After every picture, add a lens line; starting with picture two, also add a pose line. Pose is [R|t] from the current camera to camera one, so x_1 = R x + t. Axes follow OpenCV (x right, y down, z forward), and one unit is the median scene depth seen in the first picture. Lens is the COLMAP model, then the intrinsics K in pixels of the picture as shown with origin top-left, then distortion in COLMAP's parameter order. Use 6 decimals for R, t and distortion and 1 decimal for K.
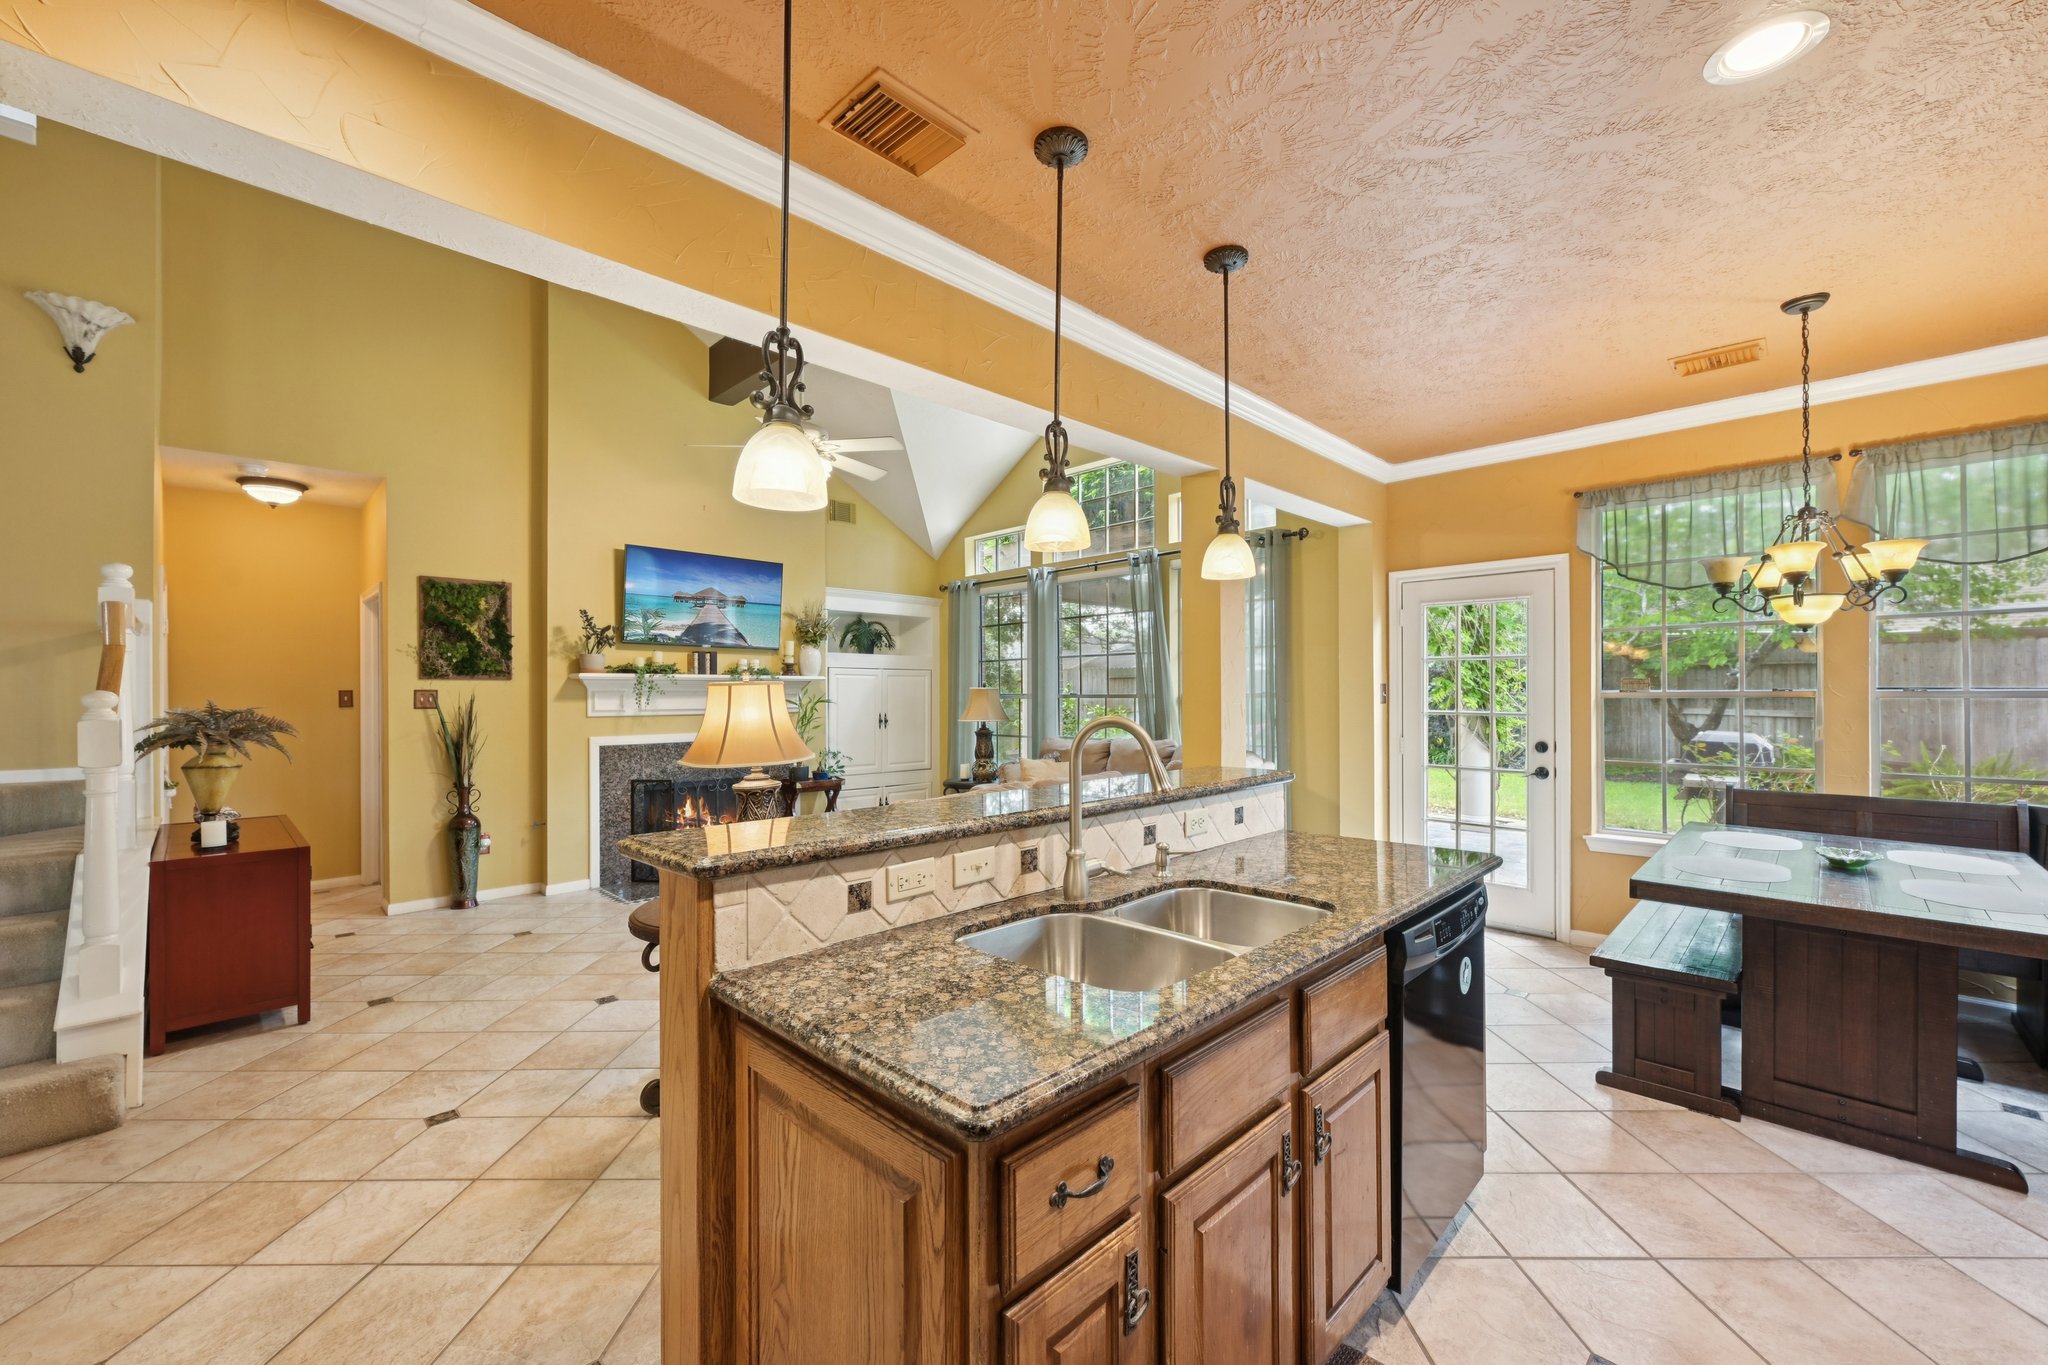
lens RADIAL K [[814.2, 0, 1029.2], [0, 814.2, 687.9], [0, 0, 1]] dist [-0.000854, 0.000102]
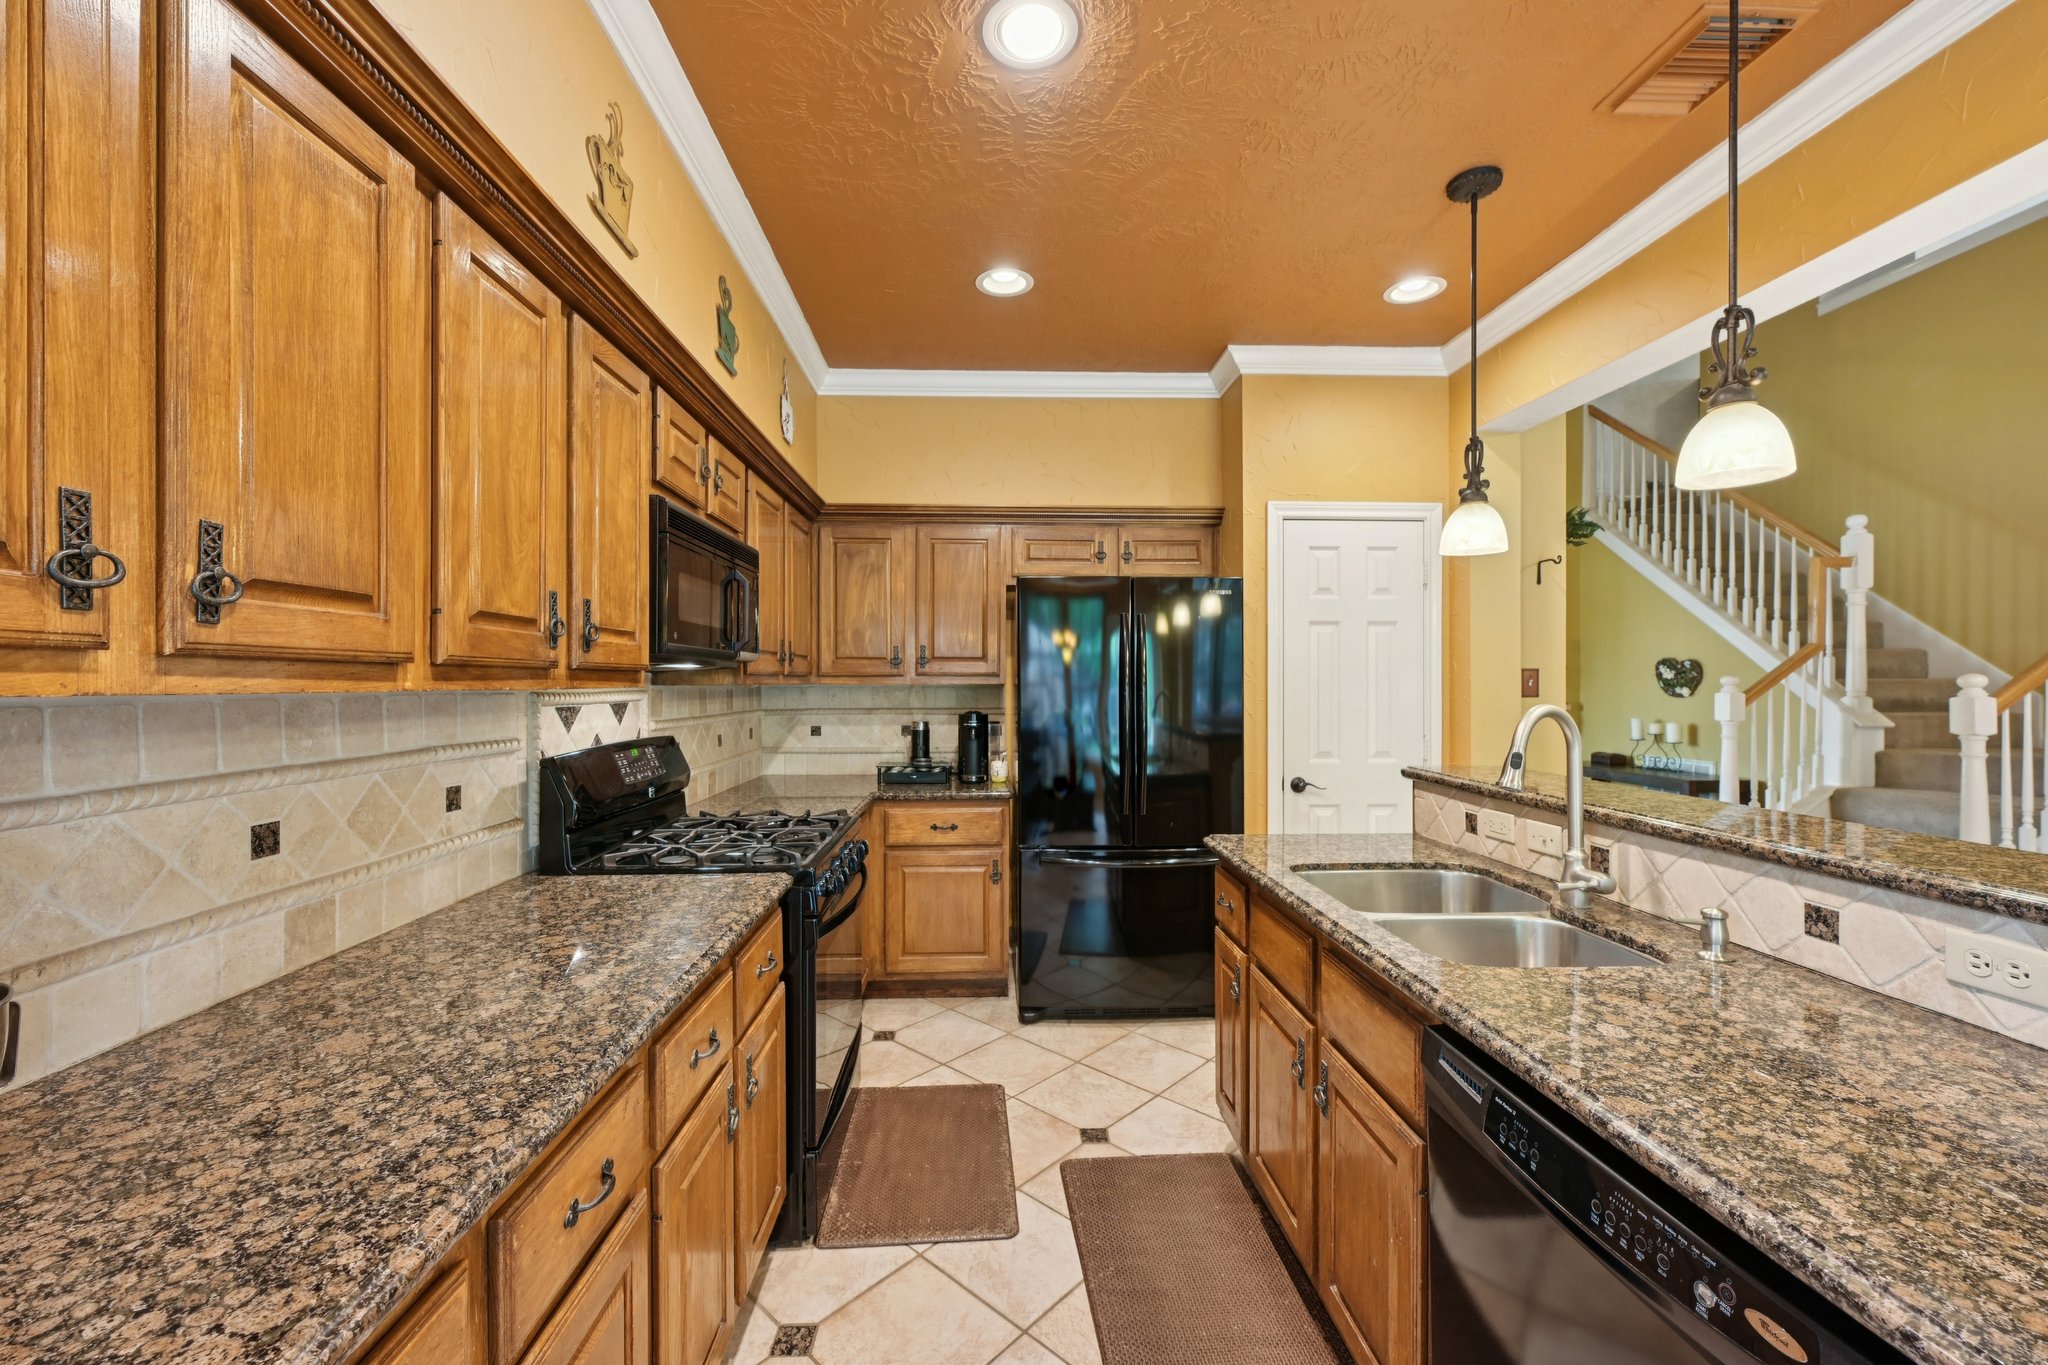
lens RADIAL K [[814.2, 0, 1019.7], [0, 814.2, 683.3], [0, 0, 1]] dist [-0.000854, 0.000102]
pose [[-0.681730, 0.008031, -0.731560, 0.388987], [0.011217, 0.999937, 0.000525, 0.001119], [0.731518, -0.007848, -0.681777, 0.397464]]
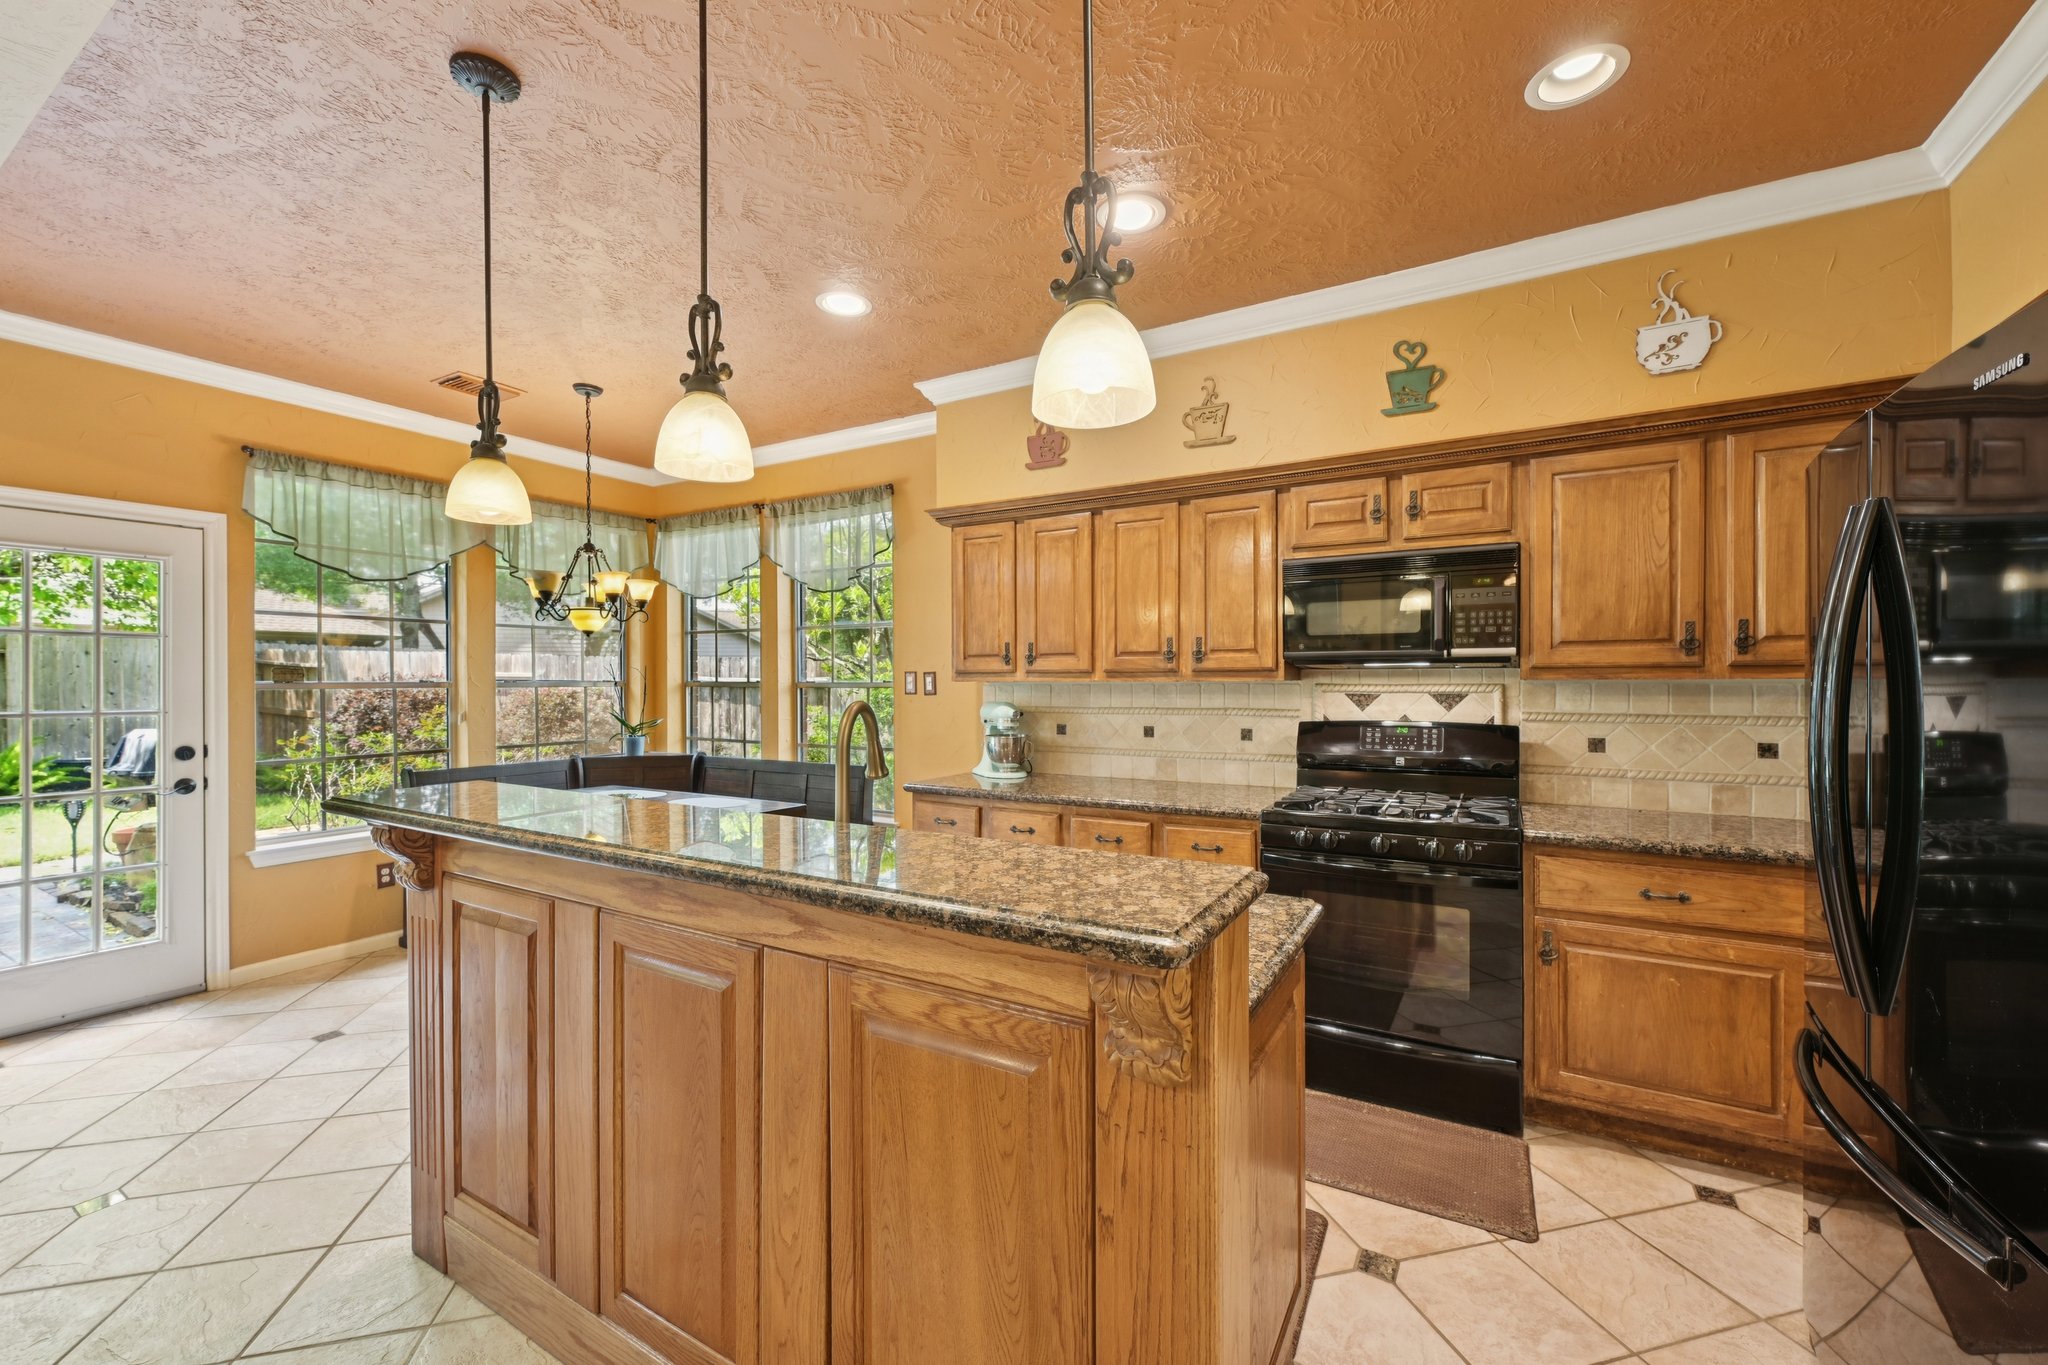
lens RADIAL K [[814.2, 0, 1027.2], [0, 814.2, 684.8], [0, 0, 1]] dist [-0.000854, 0.000102]
pose [[-0.250224, 0.000279, 0.968188, -0.281573], [-0.002375, 0.999997, -0.000902, 0.004997], [-0.968185, -0.002526, -0.250222, 0.348949]]
